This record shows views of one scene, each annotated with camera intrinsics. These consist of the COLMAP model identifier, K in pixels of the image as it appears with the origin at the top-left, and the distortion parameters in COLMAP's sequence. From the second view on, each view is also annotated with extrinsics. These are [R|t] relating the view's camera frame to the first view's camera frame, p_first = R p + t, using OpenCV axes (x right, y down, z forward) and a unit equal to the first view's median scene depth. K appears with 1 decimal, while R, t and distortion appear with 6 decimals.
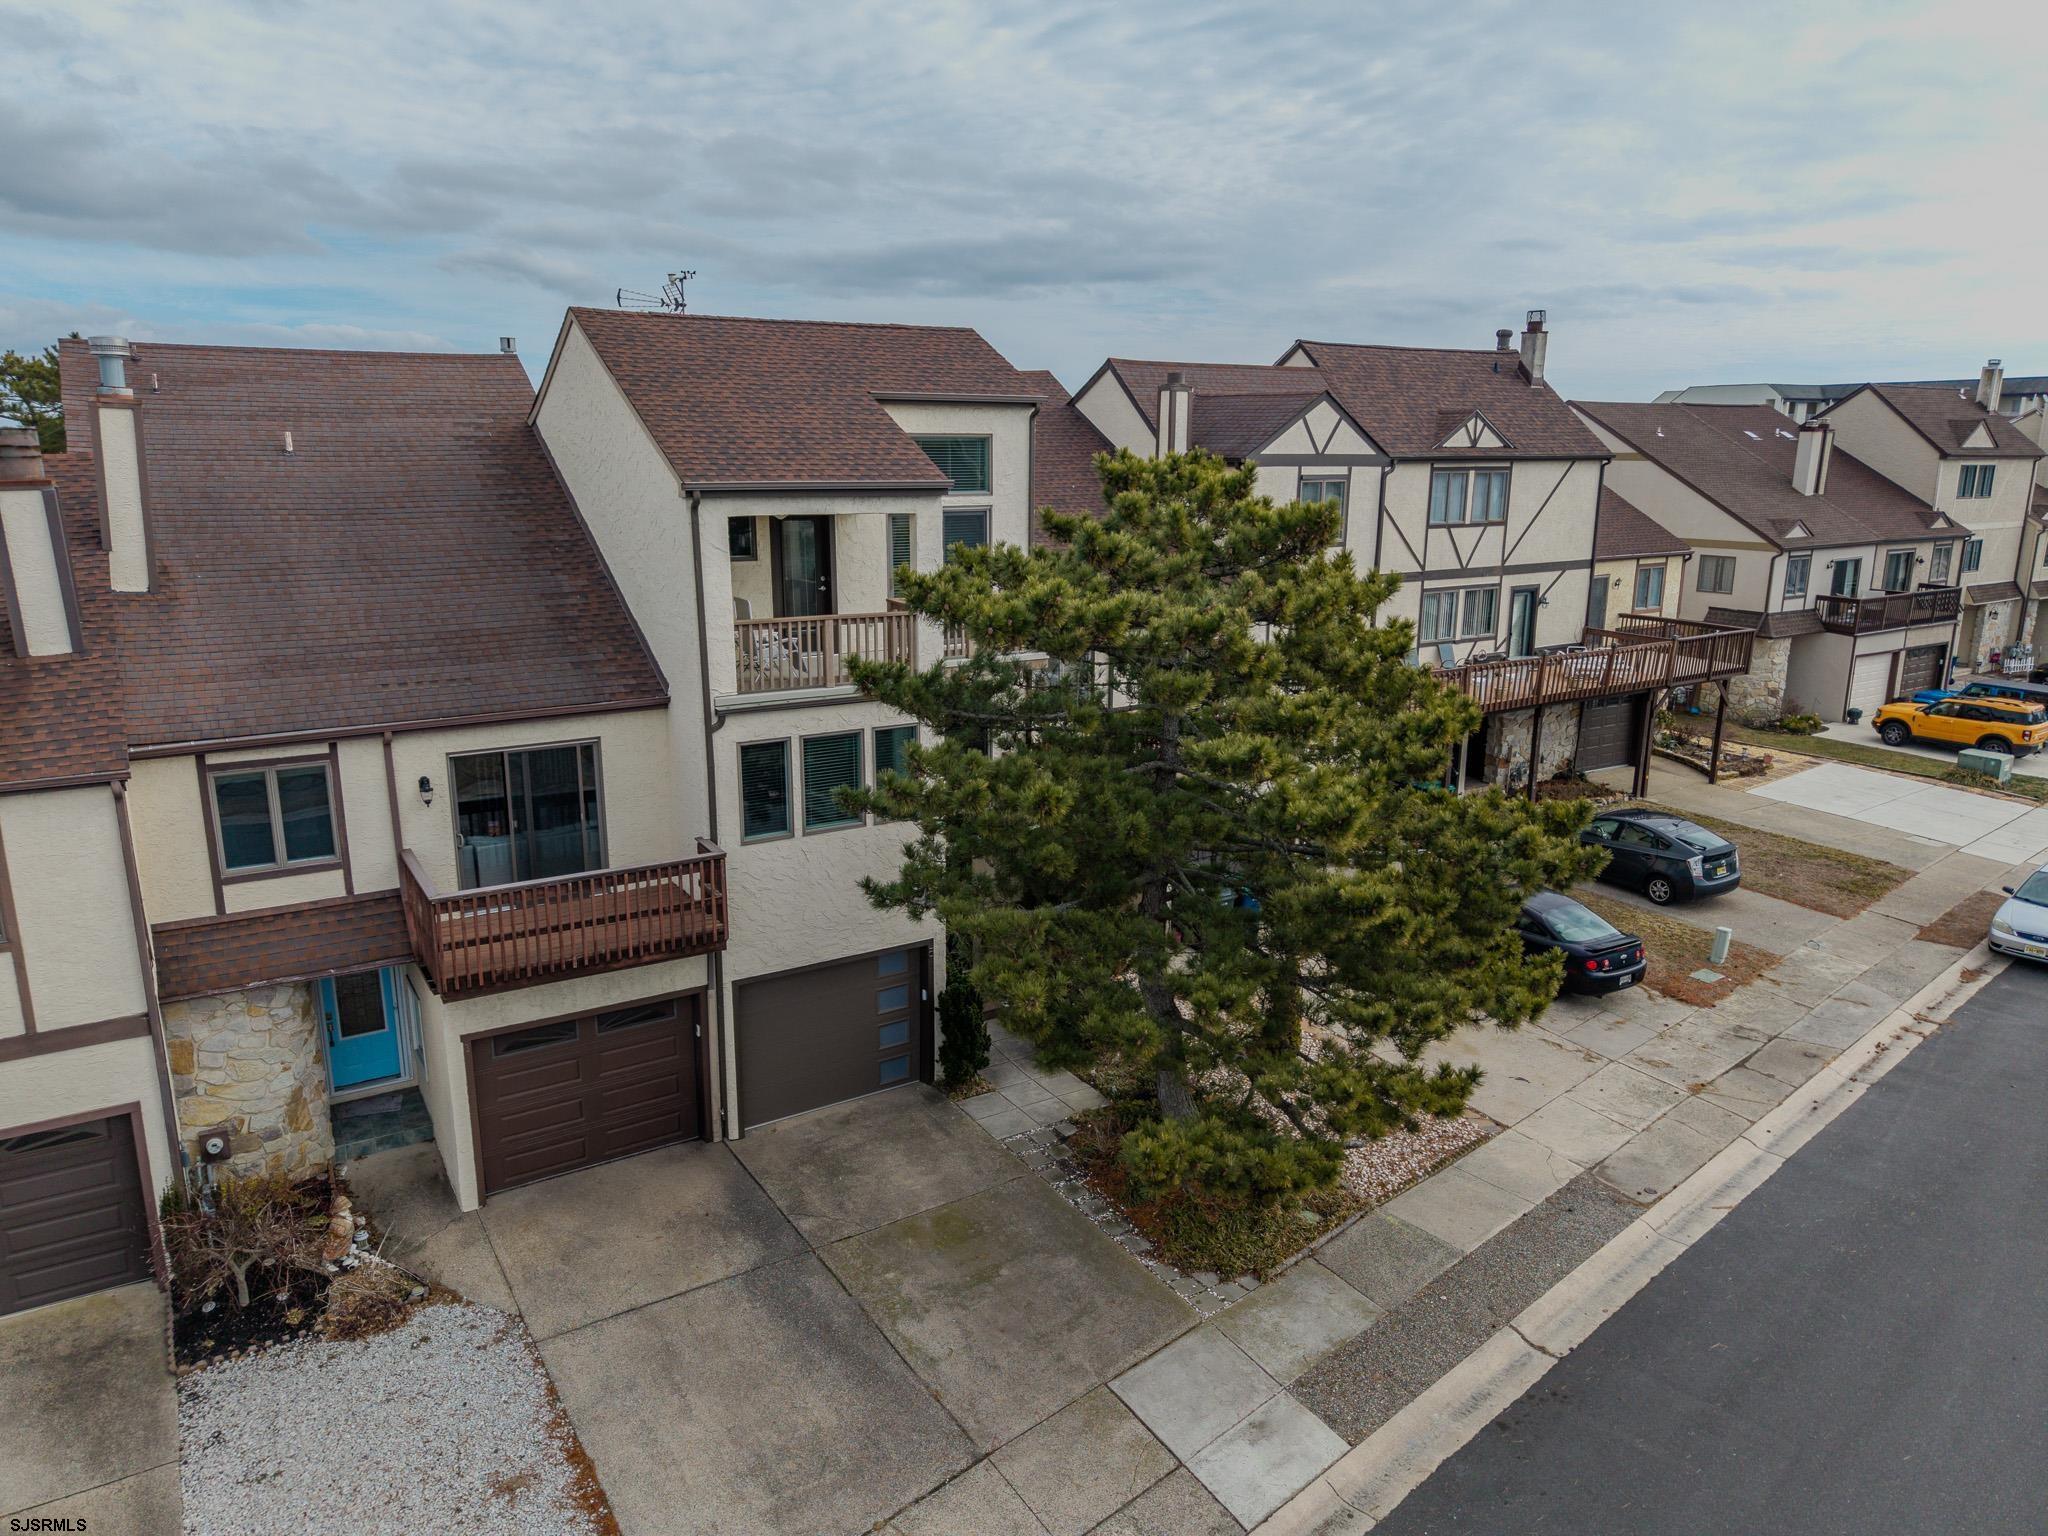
lens RADIAL K [[1365.6, 0, 1024.5], [0, 1365.6, 767.6], [0, 0, 1]] dist [0.016679, -0.011686]
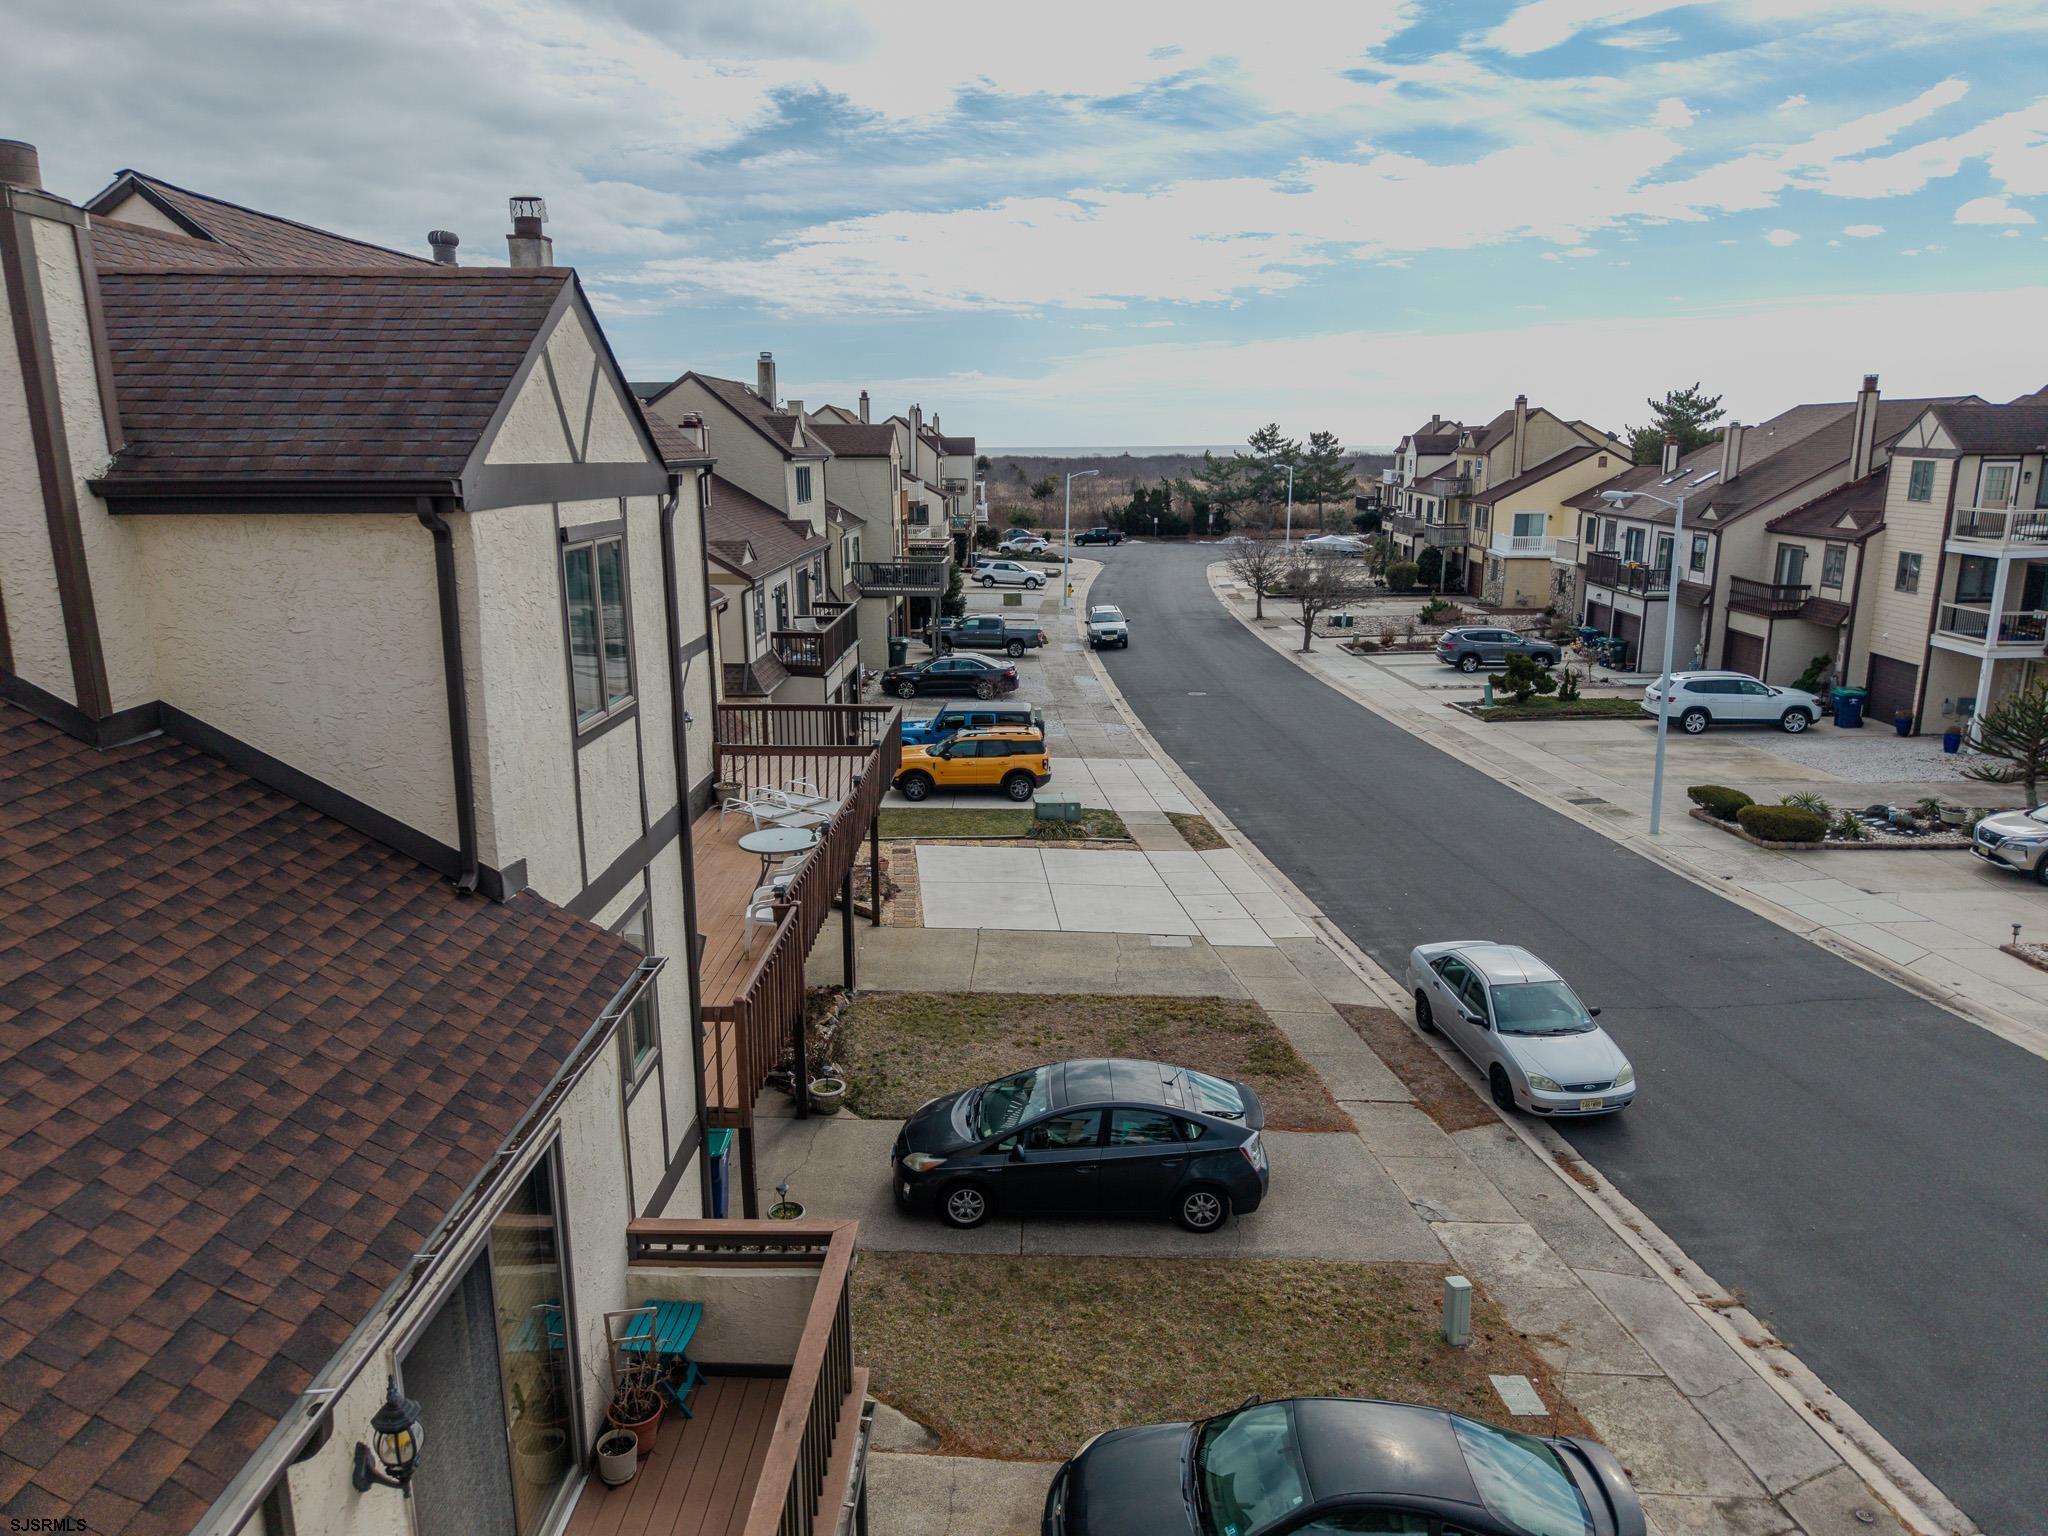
lens RADIAL K [[1365.6, 0, 1026.7], [0, 1365.6, 757.3], [0, 0, 1]] dist [0.016679, -0.011686]
pose [[0.547512, -0.190691, 0.814780, -0.009688], [0.198975, 0.975430, 0.094584, -0.166091], [-0.812797, 0.110335, 0.572002, 0.715578]]
